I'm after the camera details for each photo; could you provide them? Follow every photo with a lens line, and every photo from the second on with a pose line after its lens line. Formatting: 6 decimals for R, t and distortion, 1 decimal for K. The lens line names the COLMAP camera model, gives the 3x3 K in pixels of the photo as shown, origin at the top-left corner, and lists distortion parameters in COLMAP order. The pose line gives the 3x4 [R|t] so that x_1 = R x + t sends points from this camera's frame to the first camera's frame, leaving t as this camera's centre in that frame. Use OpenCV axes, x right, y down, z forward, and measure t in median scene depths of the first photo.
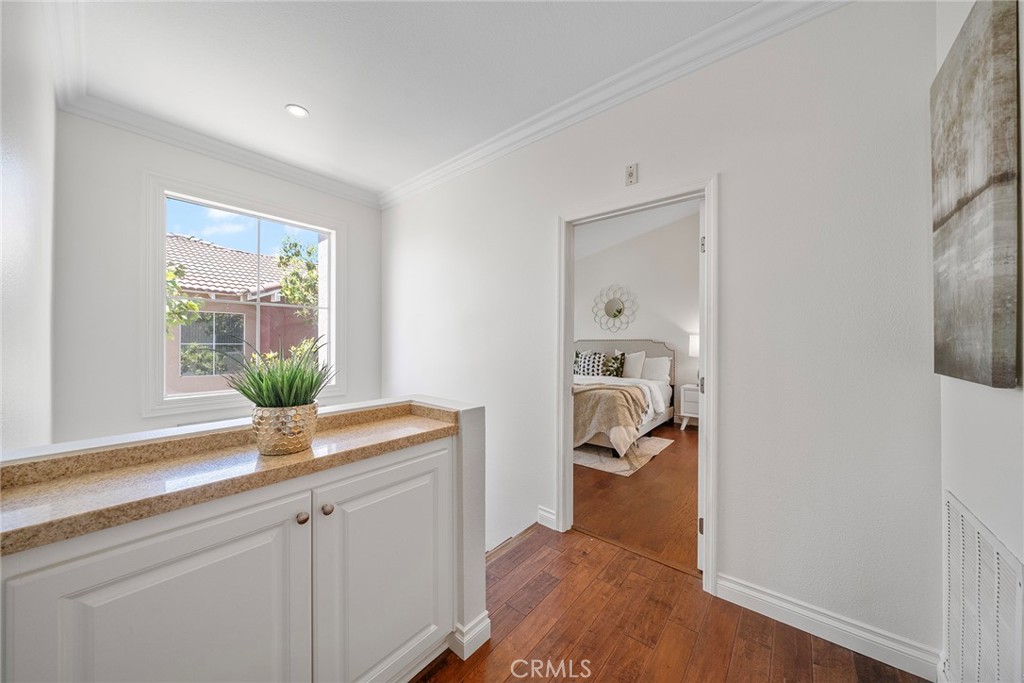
lens RADIAL K [[352.7, 0, 510.4], [0, 352.7, 342.0], [0, 0, 1]] dist [-0.001405, -0.000068]
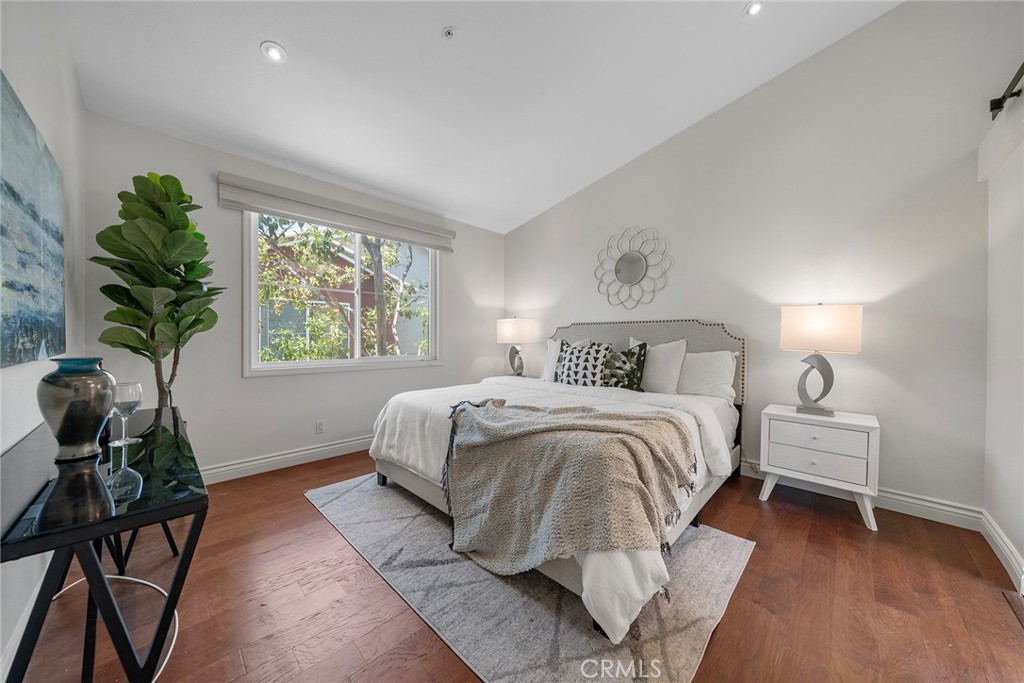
lens RADIAL K [[352.7, 0, 510.4], [0, 352.7, 342.0], [0, 0, 1]] dist [-0.001405, -0.000068]
pose [[0.996325, 0.003250, -0.085586, 0.170636], [-0.002140, 0.999913, 0.013049, 0.023429], [0.085621, -0.012818, 0.996245, 0.465304]]
